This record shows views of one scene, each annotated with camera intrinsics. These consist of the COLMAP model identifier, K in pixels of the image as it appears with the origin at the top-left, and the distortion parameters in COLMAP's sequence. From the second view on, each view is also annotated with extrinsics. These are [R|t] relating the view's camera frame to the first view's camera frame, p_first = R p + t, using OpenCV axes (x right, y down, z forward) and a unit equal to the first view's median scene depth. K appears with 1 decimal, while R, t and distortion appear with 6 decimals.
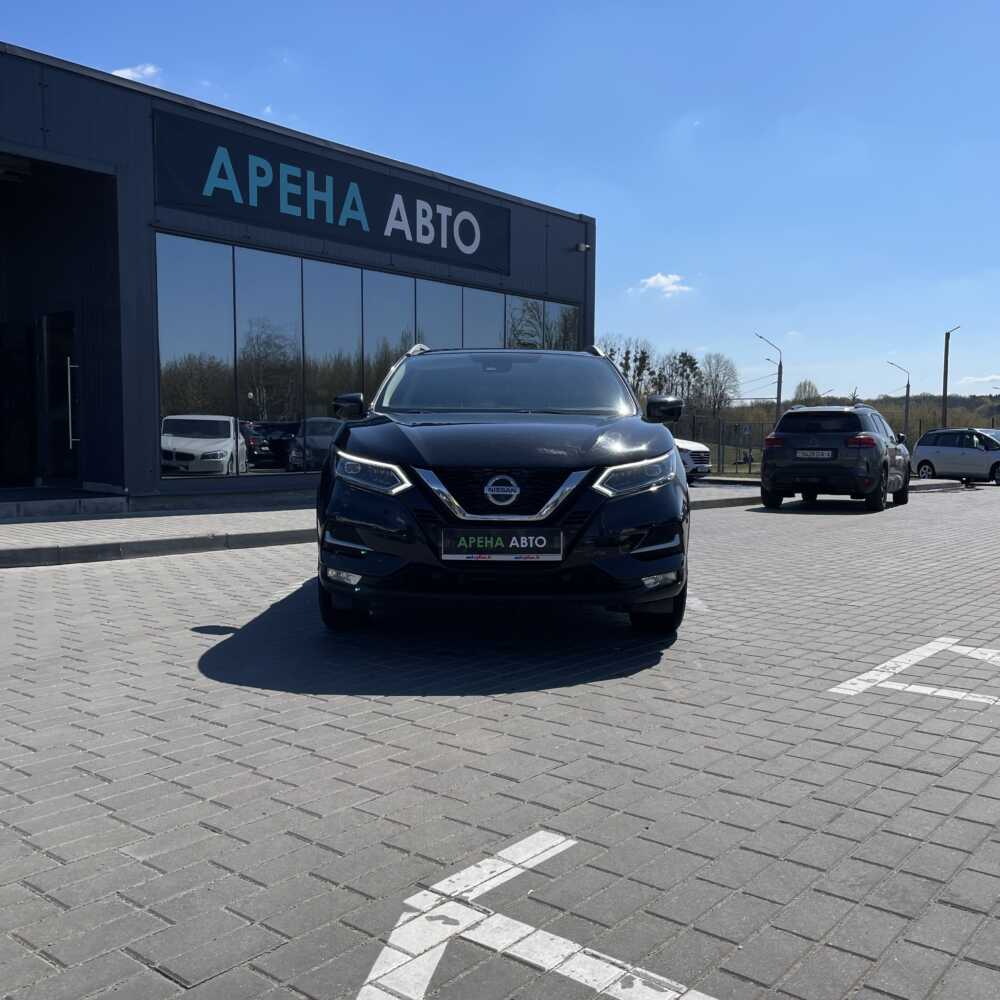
lens RADIAL K [[1007.2, 0, 500.0], [0, 1007.2, 500.0], [0, 0, 1]] dist [0.120587, -0.181481]
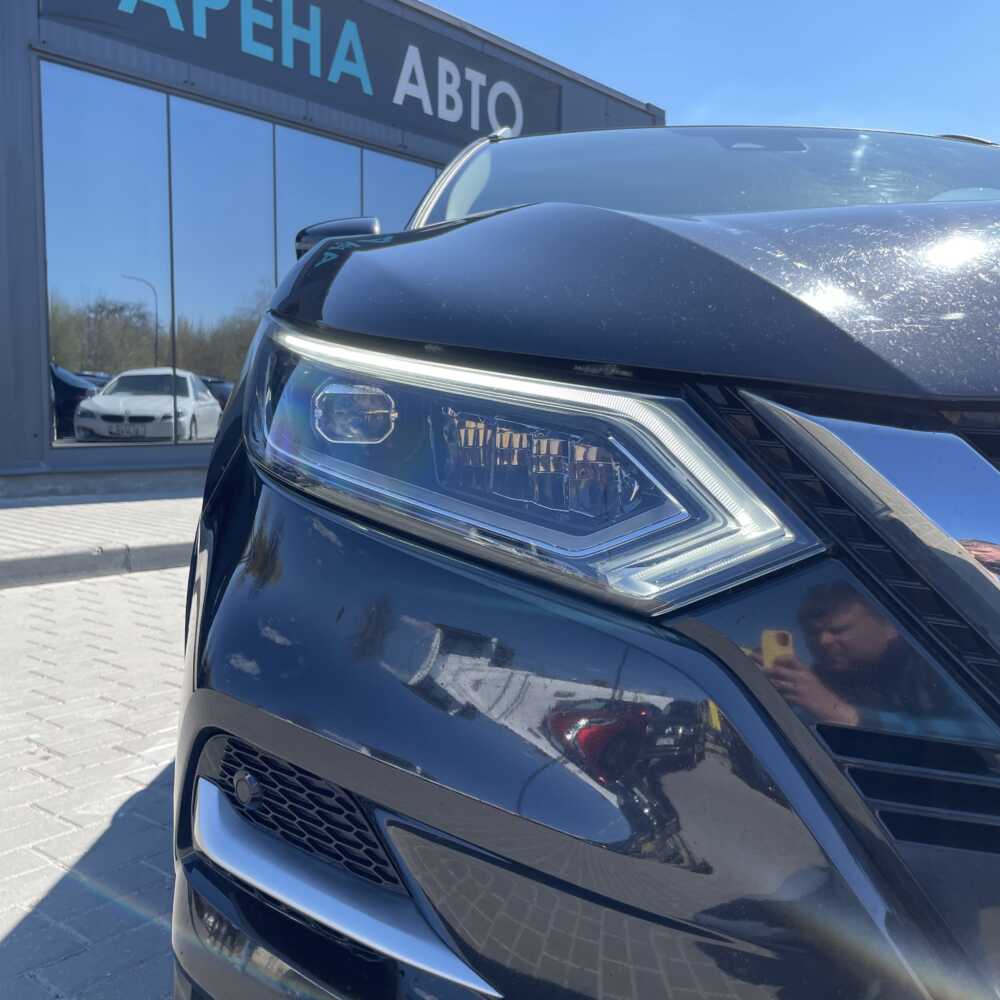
lens RADIAL K [[1012.5, 0, 500.0], [0, 1012.5, 500.0], [0, 0, 1]] dist [0.088114, -0.119242]
pose [[0.999936, 0.009536, 0.006112, -0.045103], [-0.009715, 0.999503, 0.029981, -0.008258], [-0.005823, -0.030038, 0.999532, 0.304497]]
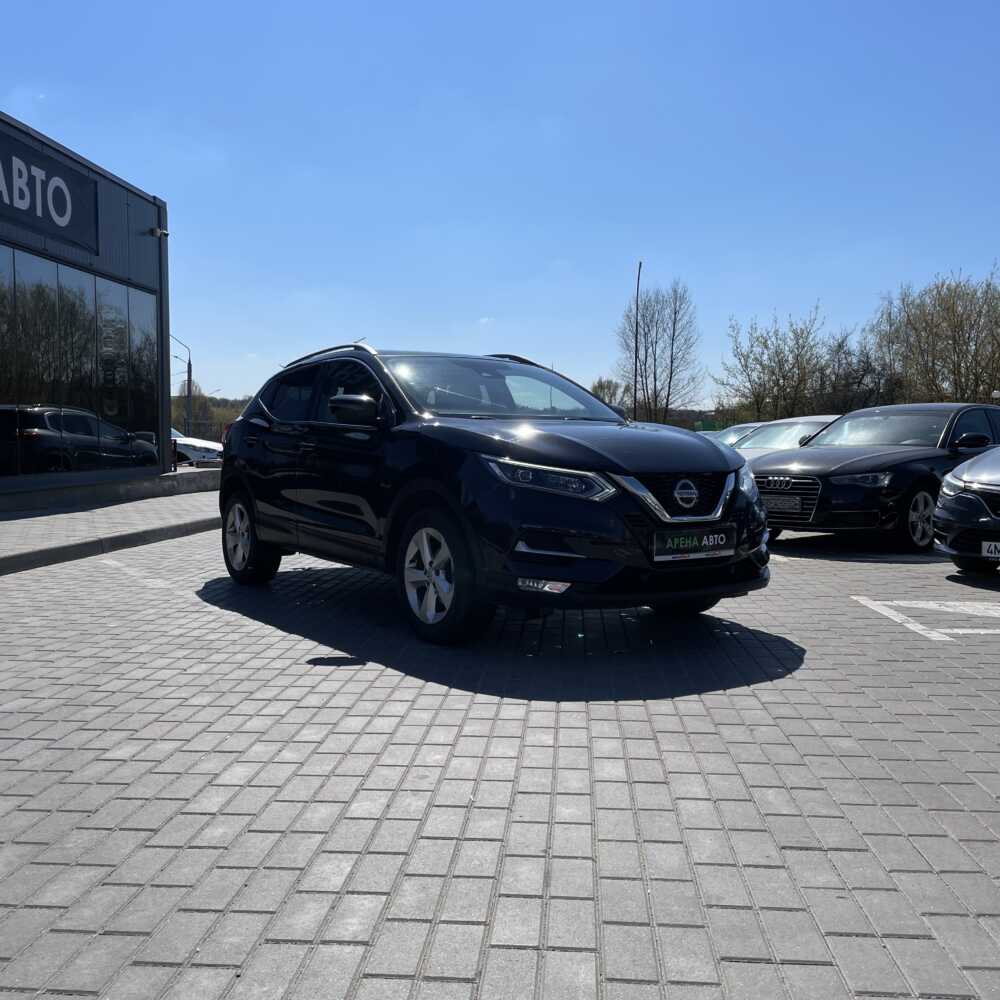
lens RADIAL K [[1004.4, 0, 498.3], [0, 1004.4, 515.7], [0, 0, 1]] dist [0.082109, -0.106631]
pose [[0.823340, -0.042719, 0.565939, -0.269317], [0.032931, 0.999079, 0.027505, -0.007705], [-0.566592, -0.004009, 0.823989, 0.079689]]
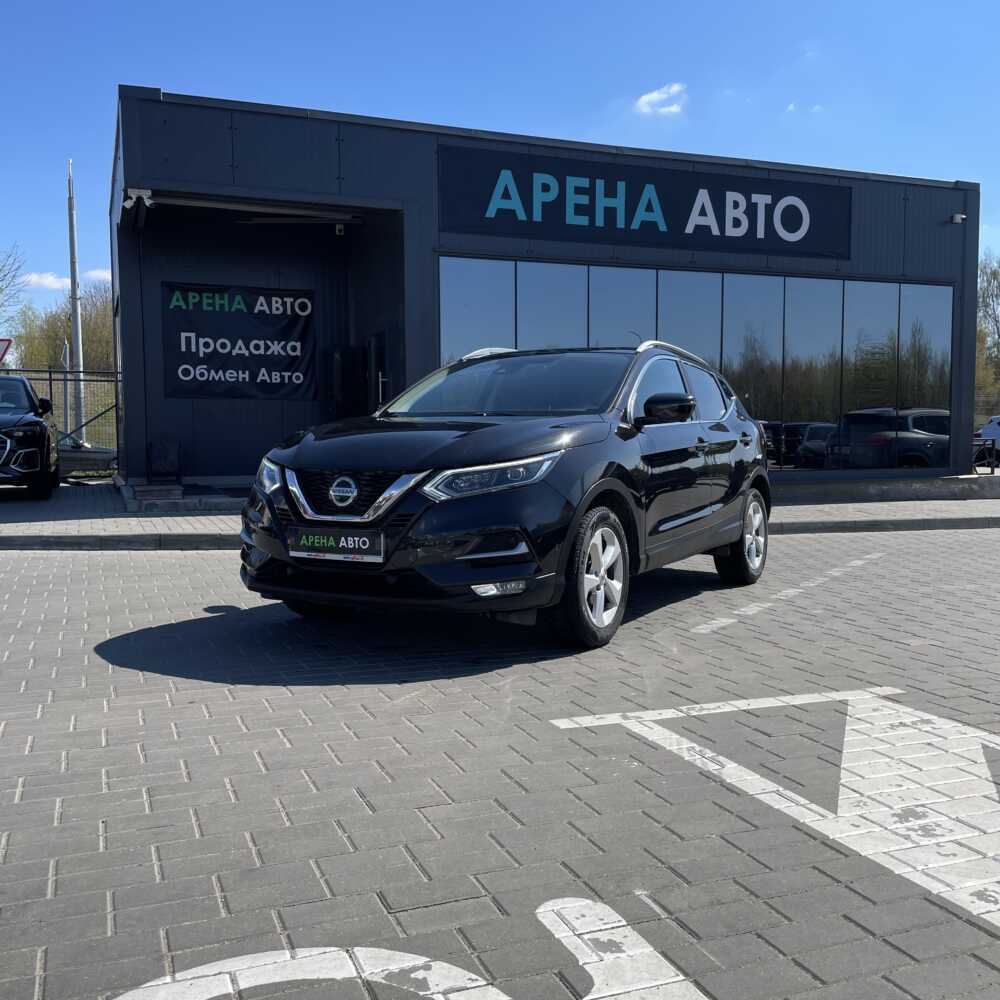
lens RADIAL K [[1012.5, 0, 500.0], [0, 1012.5, 500.0], [0, 0, 1]] dist [0.088114, -0.119242]
pose [[0.876880, 0.022697, -0.480173, 0.223961], [-0.023757, 0.999710, 0.003870, -0.003130], [0.480122, 0.008014, 0.877165, 0.057897]]
